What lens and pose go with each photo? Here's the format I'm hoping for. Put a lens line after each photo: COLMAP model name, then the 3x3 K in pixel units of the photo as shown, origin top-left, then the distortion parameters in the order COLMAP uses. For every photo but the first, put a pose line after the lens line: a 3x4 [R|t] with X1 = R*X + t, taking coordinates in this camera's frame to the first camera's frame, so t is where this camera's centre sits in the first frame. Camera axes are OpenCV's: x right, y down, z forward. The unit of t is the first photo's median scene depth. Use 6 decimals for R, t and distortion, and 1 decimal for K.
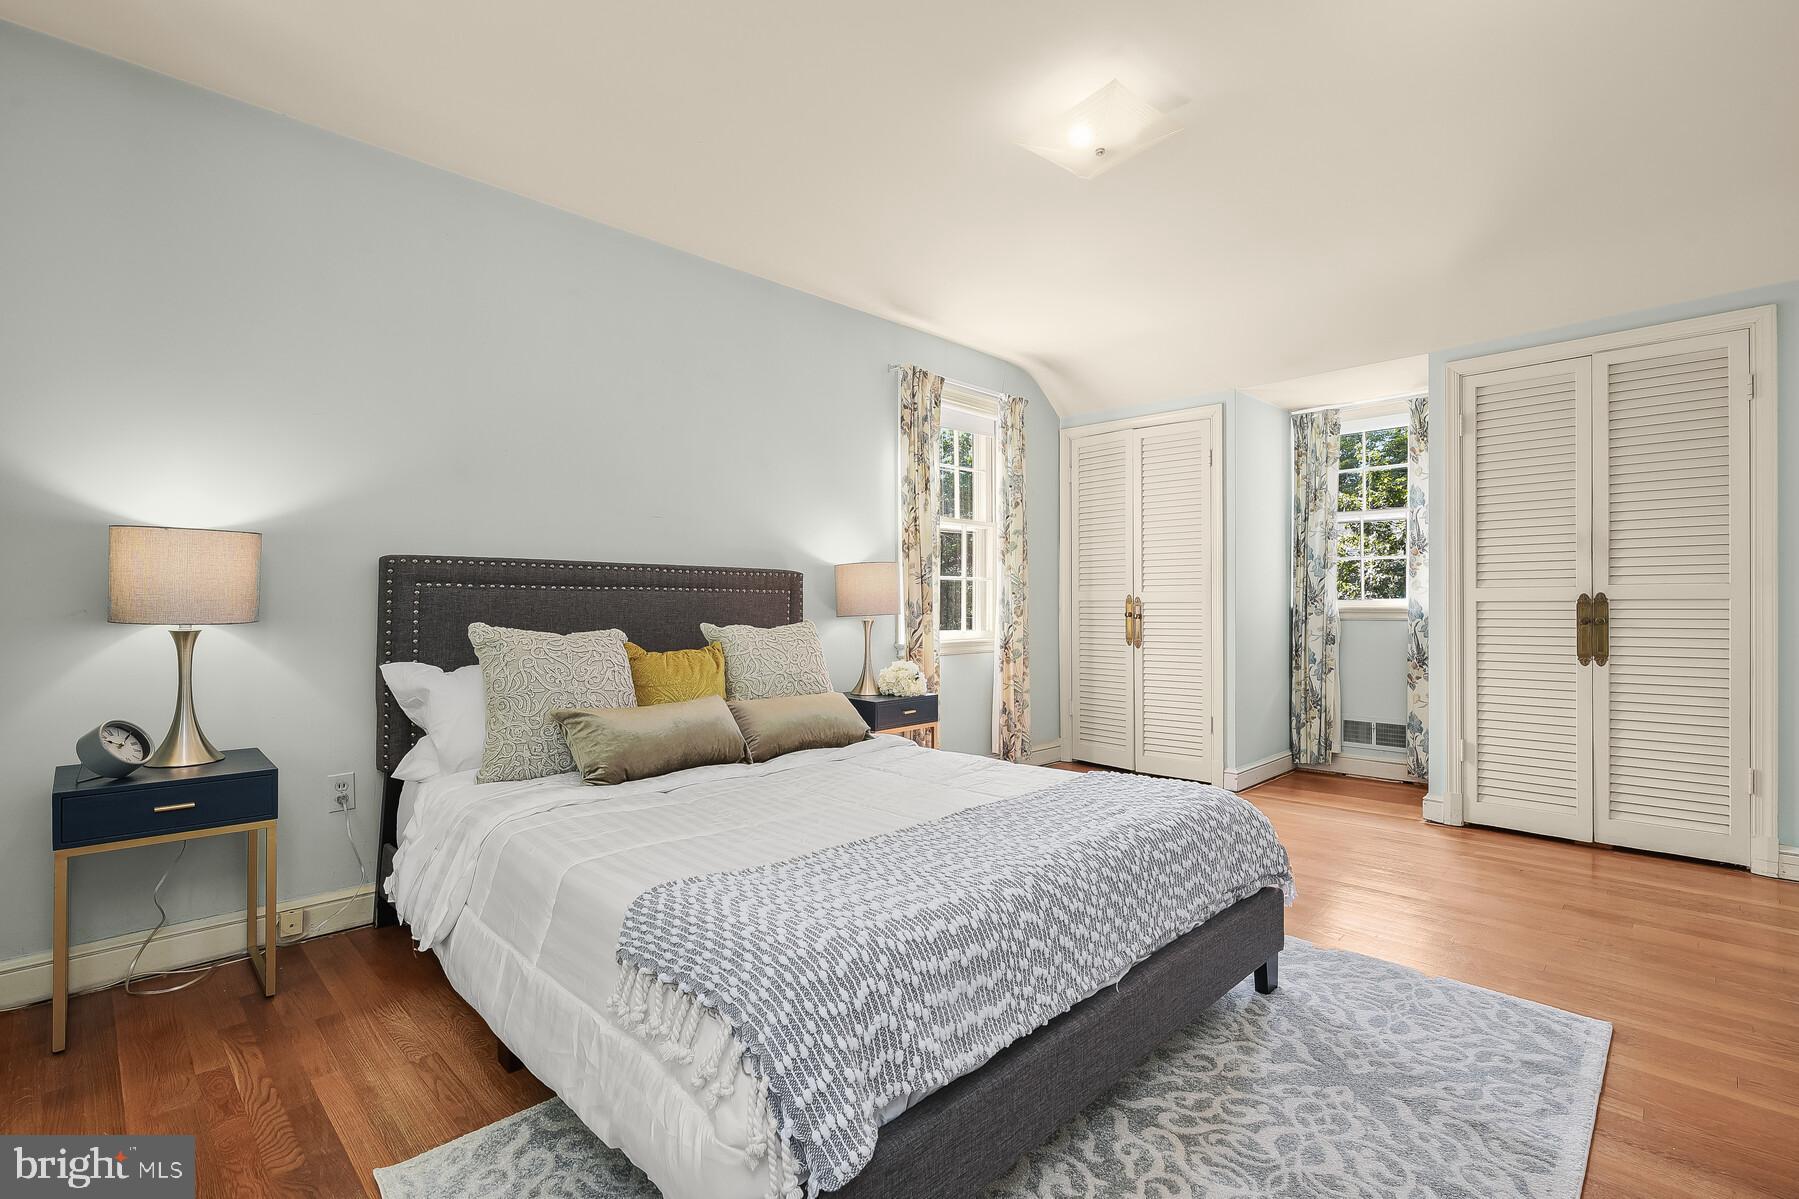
lens RADIAL K [[825.3, 0, 890.7], [0, 825.3, 599.0], [0, 0, 1]] dist [-0.004696, 0.001333]
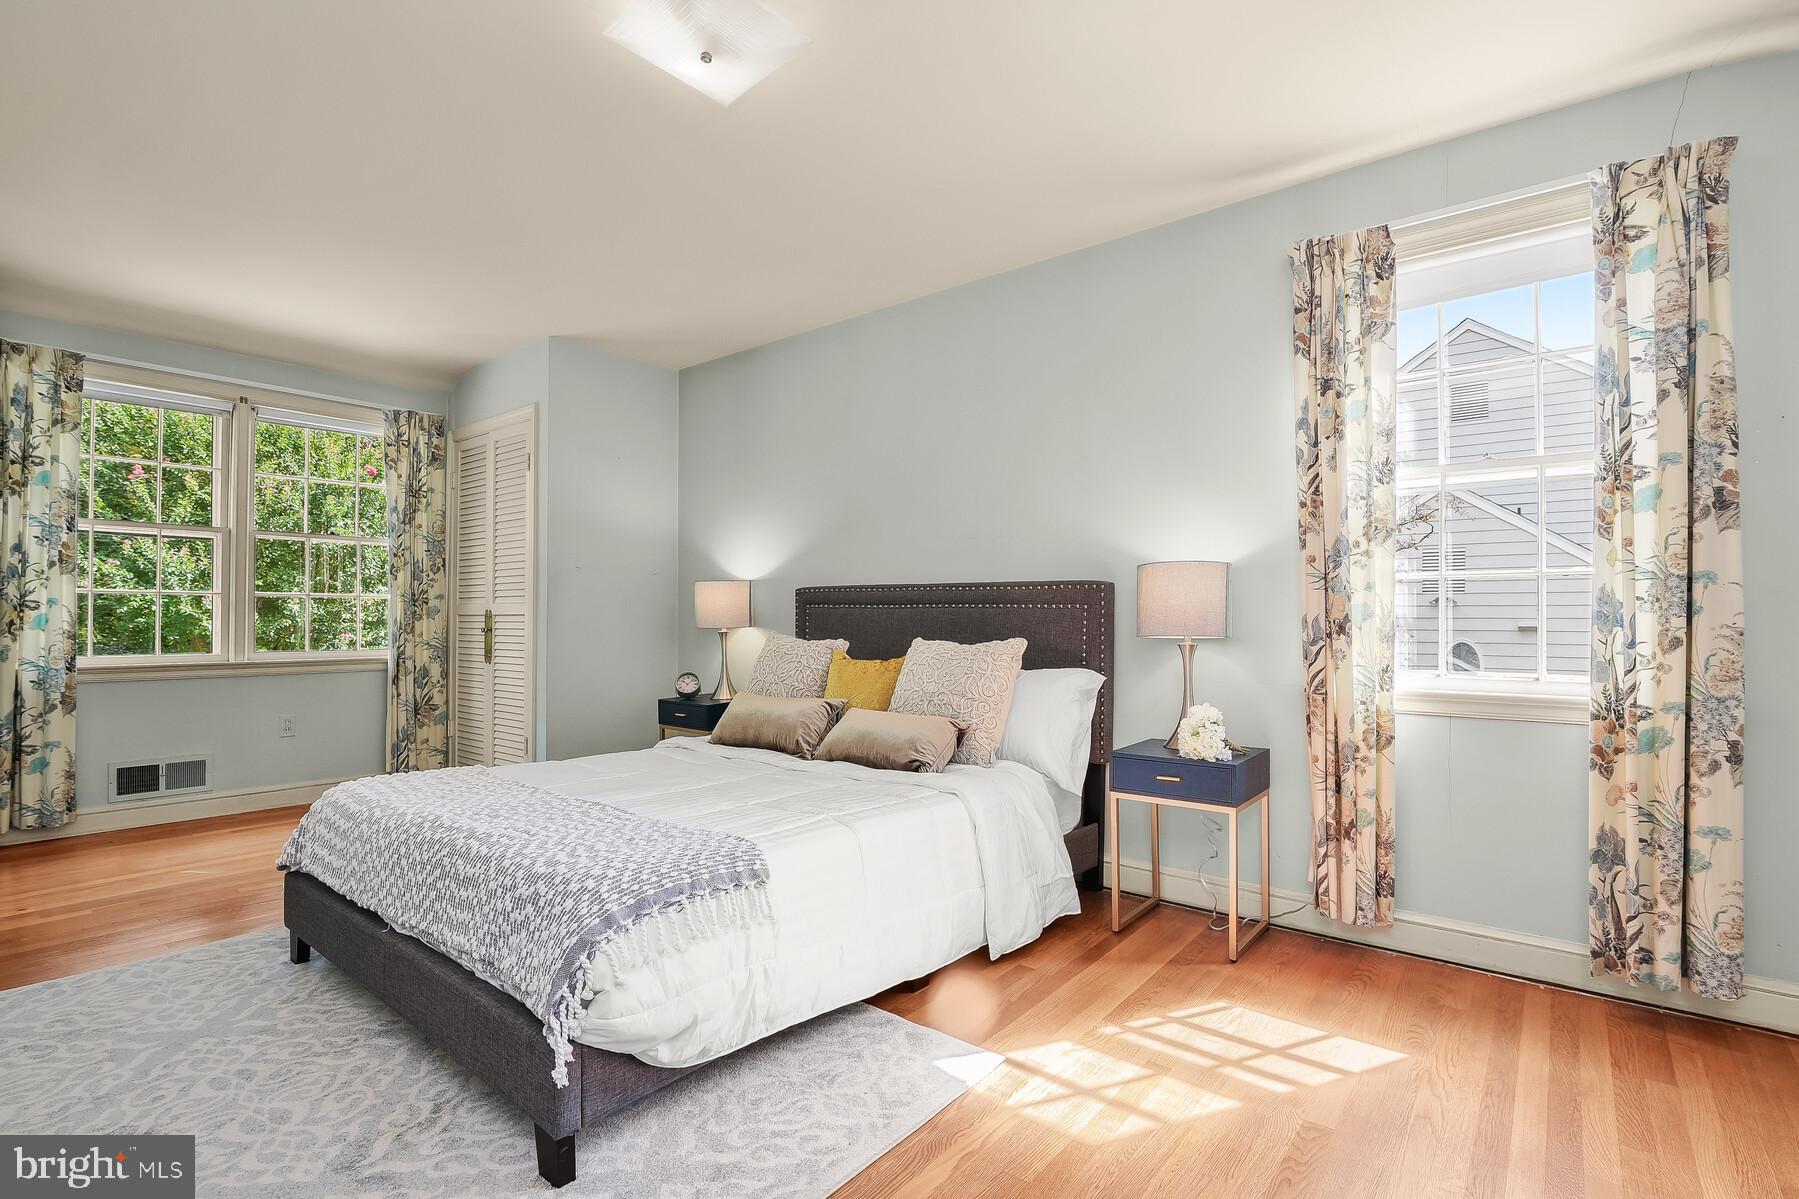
lens RADIAL K [[825.3, 0, 892.4], [0, 825.3, 600.4], [0, 0, 1]] dist [-0.004696, 0.001333]
pose [[0.089117, -0.018251, -0.995854, 0.870018], [-0.000430, 0.999831, -0.018362, 0.000712], [0.996021, 0.002065, 0.089094, 0.902267]]
